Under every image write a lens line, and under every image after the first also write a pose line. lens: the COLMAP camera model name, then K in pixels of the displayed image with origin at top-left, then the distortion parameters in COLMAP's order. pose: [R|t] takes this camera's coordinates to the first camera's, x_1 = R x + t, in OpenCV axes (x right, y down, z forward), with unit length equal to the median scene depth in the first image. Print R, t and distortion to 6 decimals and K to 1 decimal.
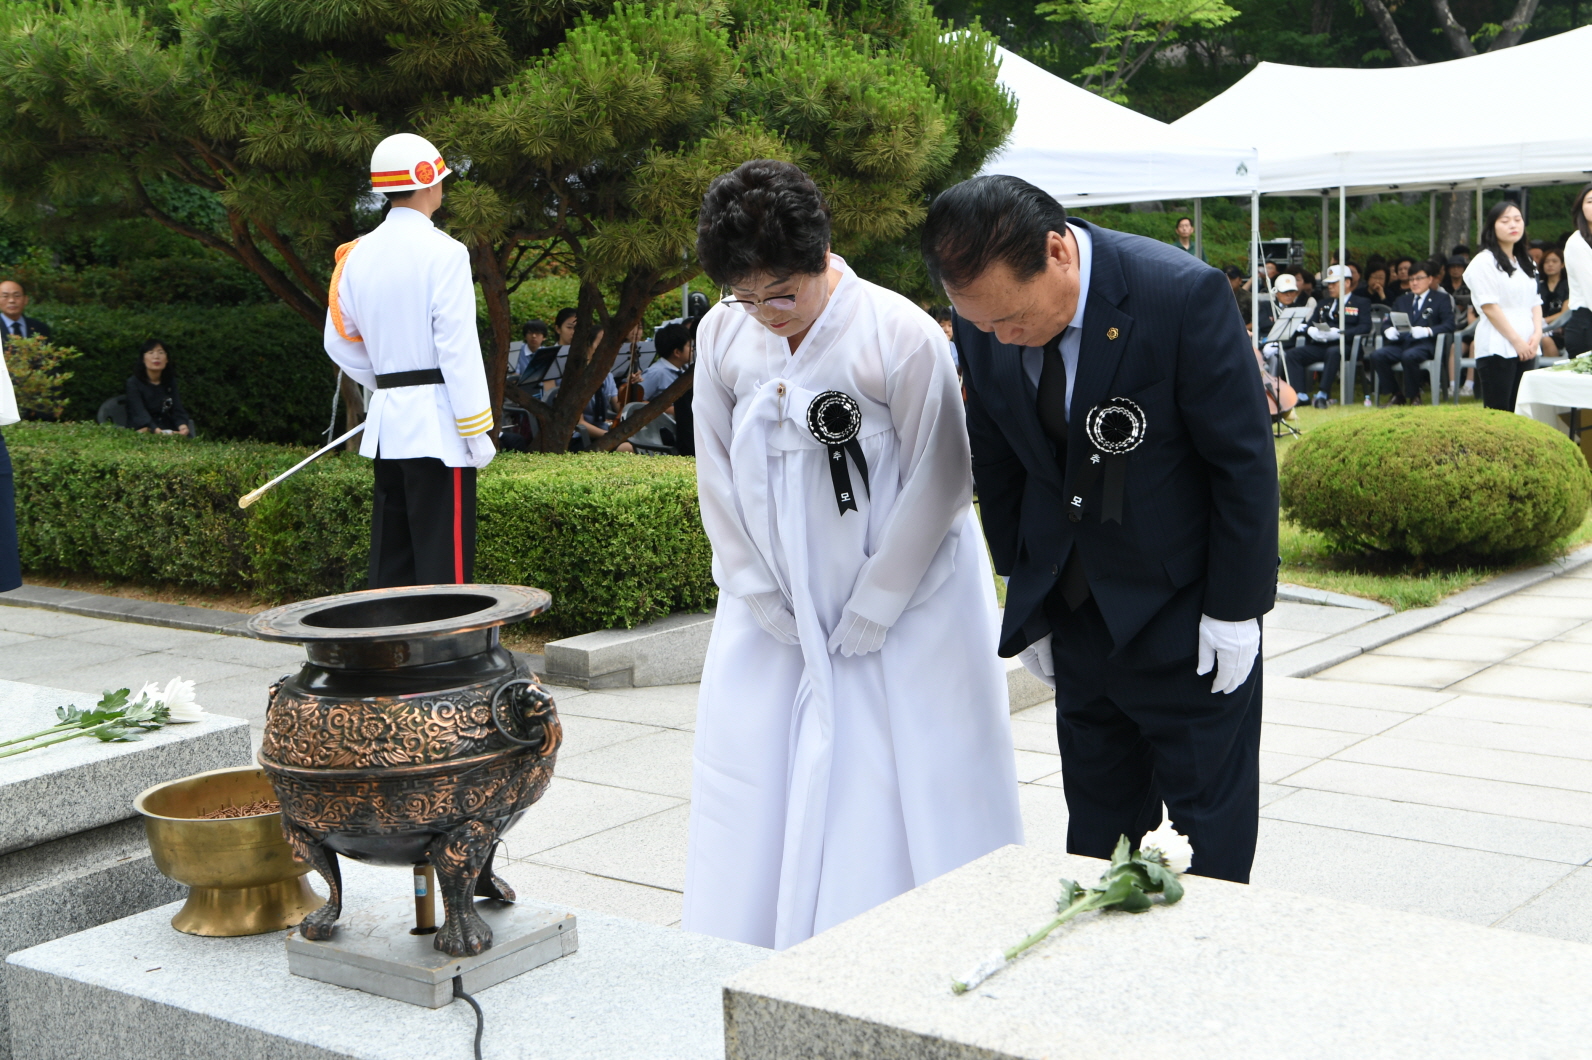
lens RADIAL K [[2161.9, 0, 804.5], [0, 2161.9, 539.8], [0, 0, 1]] dist [0.127040, 0.257238]
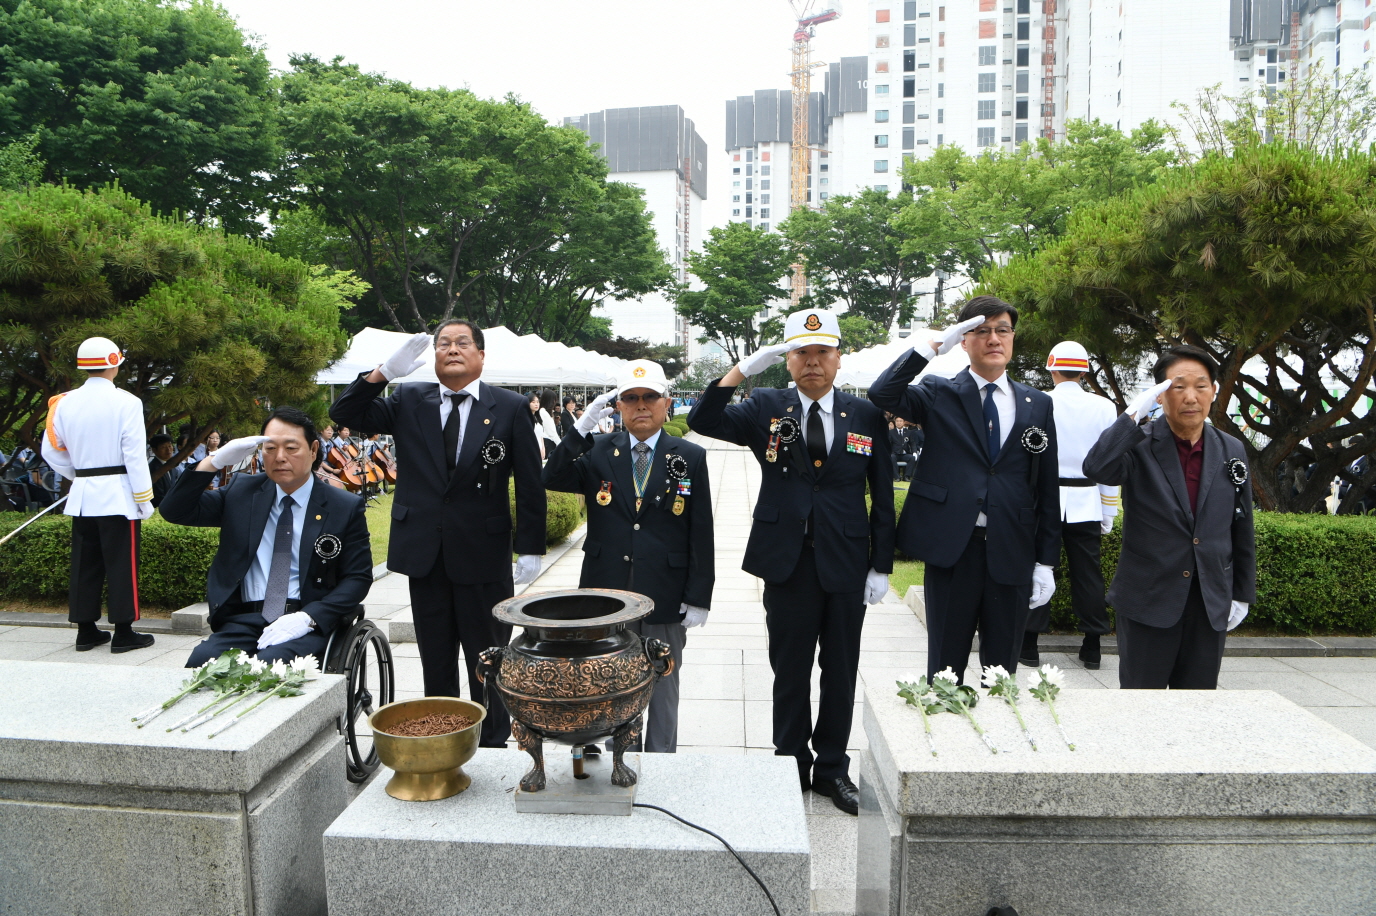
lens RADIAL K [[932.3, 0, 690.2], [0, 932.3, 463.5], [0, 0, 1]] dist [-0.075336, 0.015558]
pose [[0.819130, -0.001058, 0.573606, -0.202907], [0.042940, 0.997306, -0.059479, -0.013958], [-0.571998, 0.073352, 0.816969, 0.101885]]
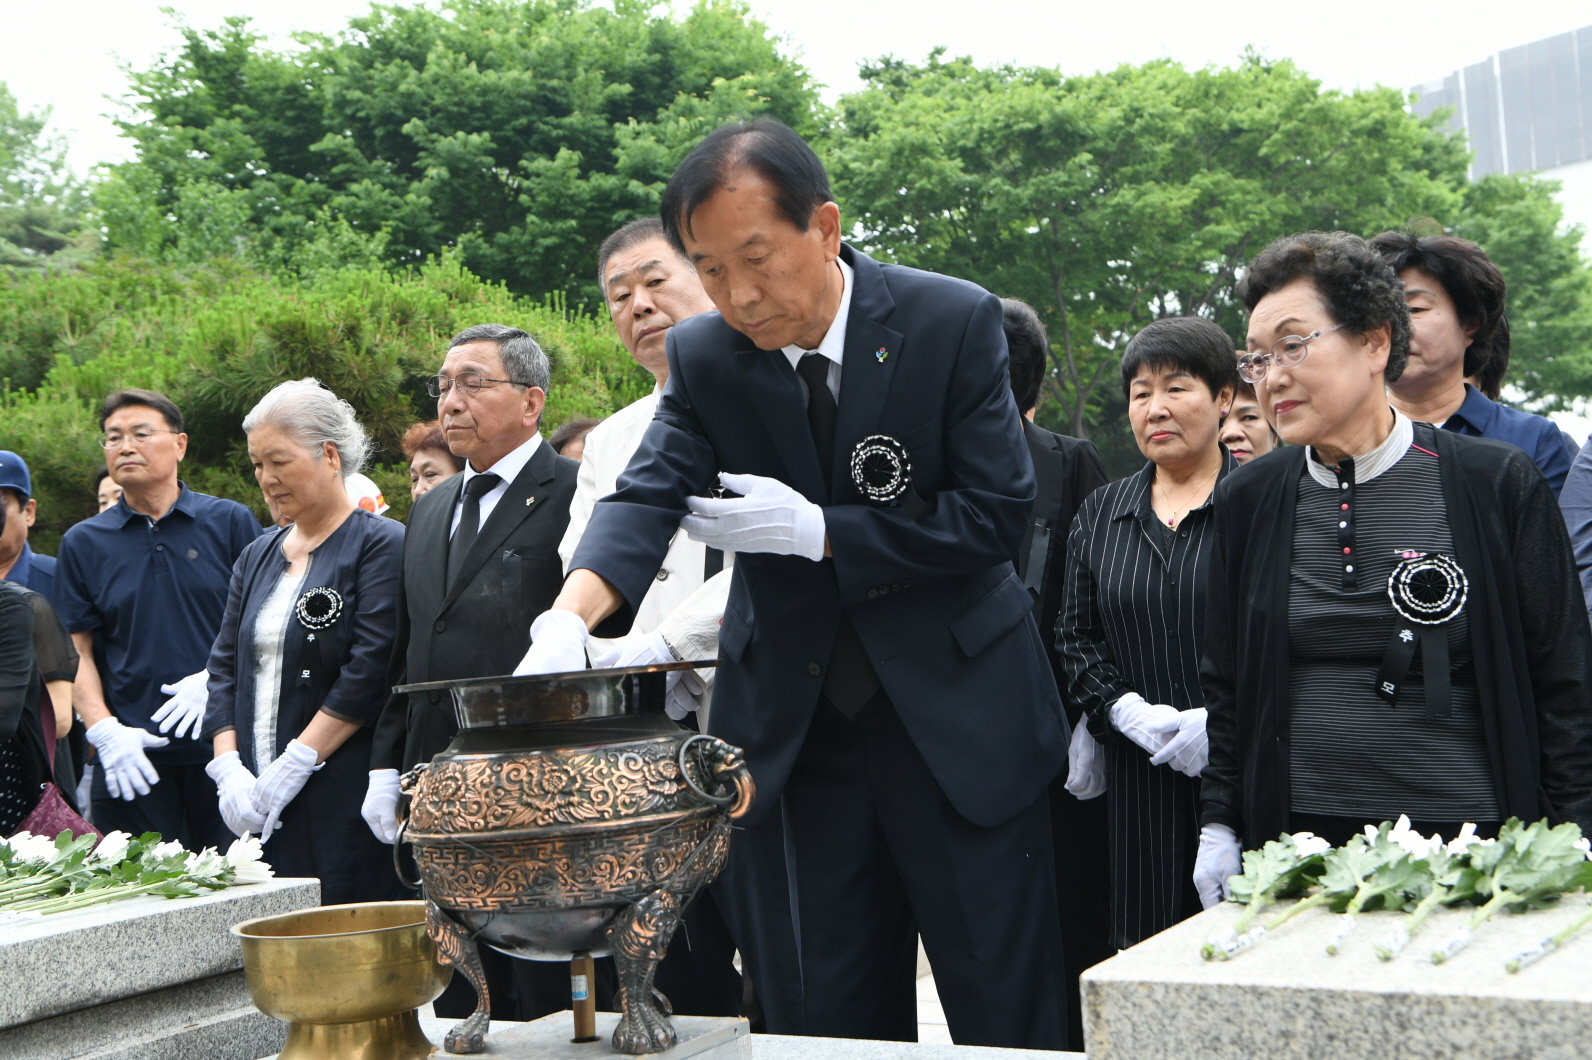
lens RADIAL K [[1786.8, 0, 805.4], [0, 1786.8, 538.4], [0, 0, 1]] dist [0.049024, 0.144869]
pose [[0.991927, -0.014979, 0.125919, -0.064080], [0.042065, 0.975640, -0.215309, 0.051848], [-0.119626, 0.218868, 0.968394, 0.087036]]
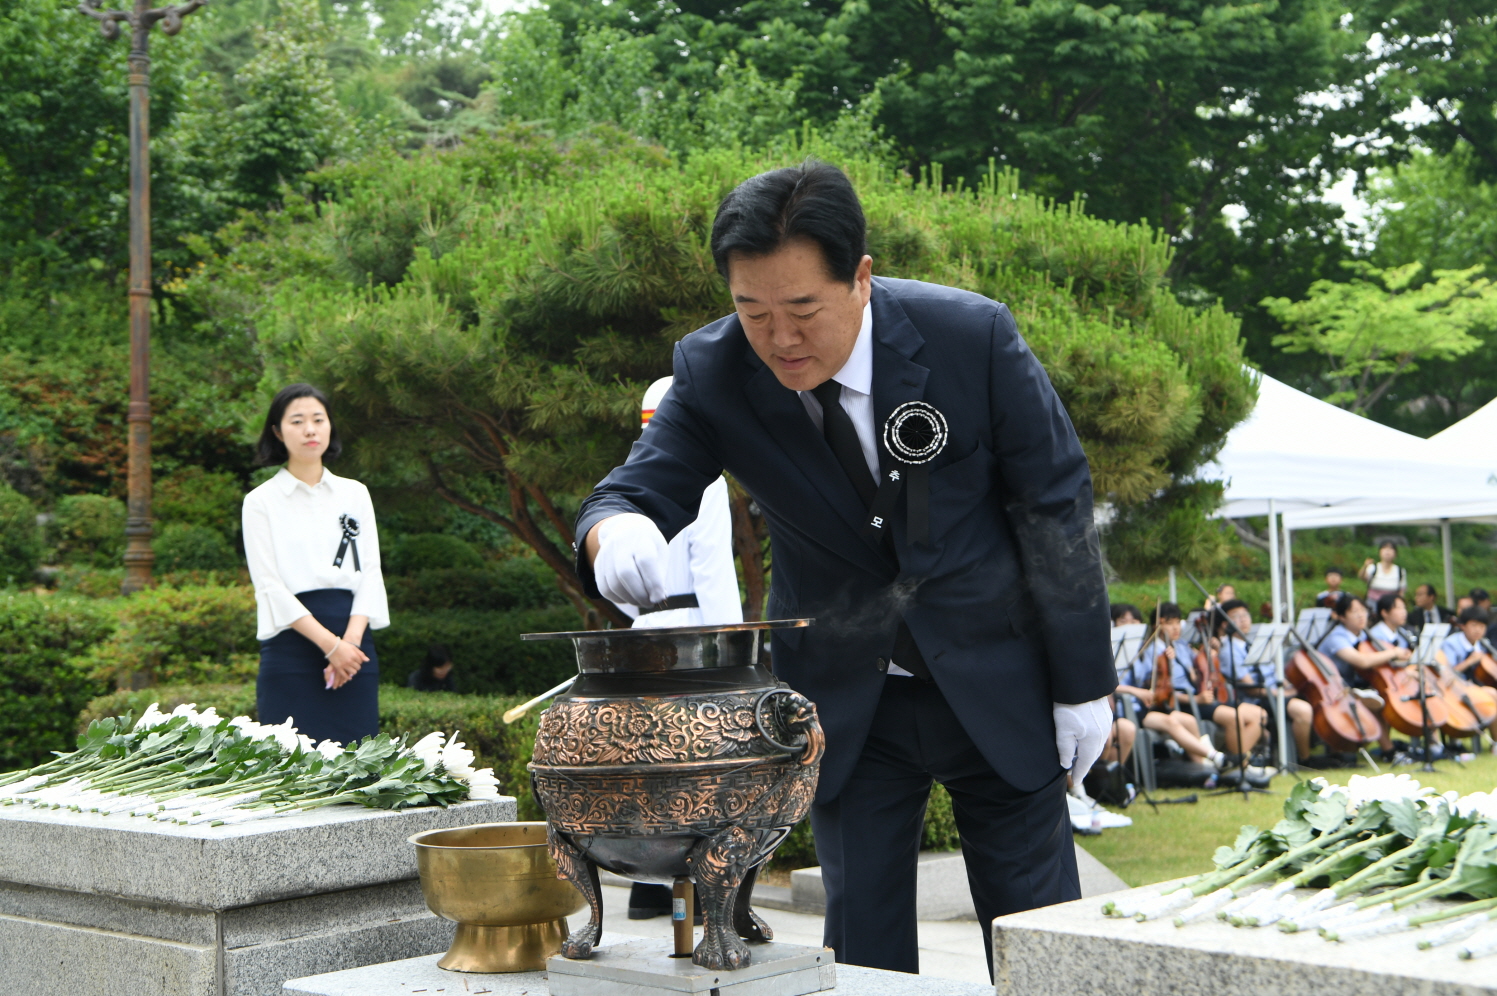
lens RADIAL K [[2095.3, 0, 762.3], [0, 2095.3, 506.9], [0, 0, 1]] dist [0.139827, 0.248079]
pose [[0.991269, 0.002368, -0.131837, -0.004645], [-0.025739, 0.984080, -0.175855, 0.053593], [0.129322, 0.177713, 0.975548, 0.012797]]
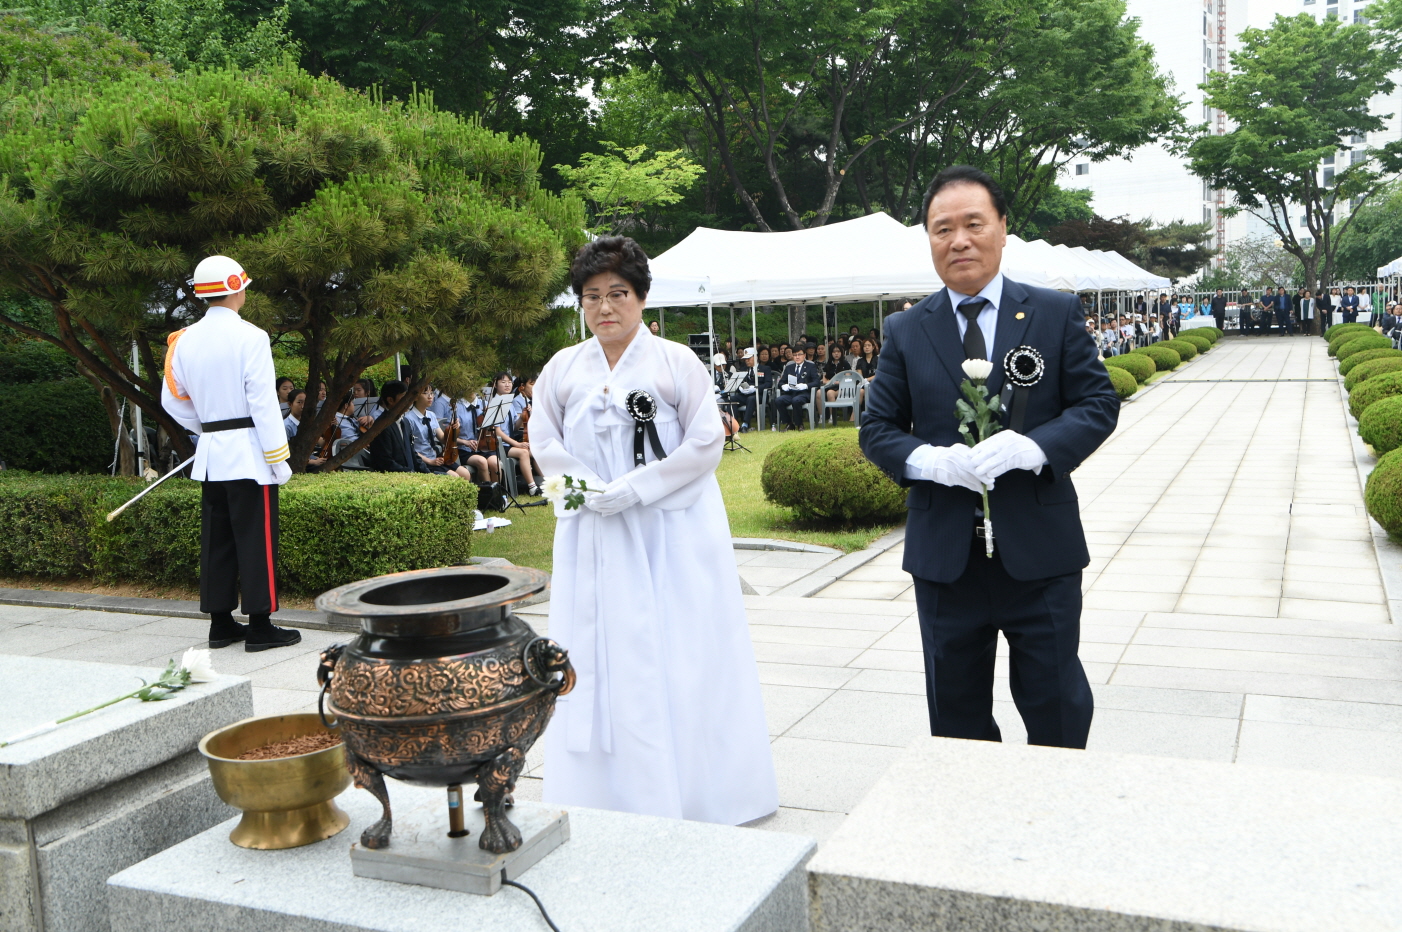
lens RADIAL K [[1333.6, 0, 706.8], [0, 1333.6, 472.3], [0, 0, 1]] dist [-0.006716, 0.083797]
pose [[0.972368, -0.033140, 0.231091, -0.075868], [0.041344, 0.998672, -0.030747, -0.002141], [-0.229765, 0.039451, 0.972446, 0.066980]]
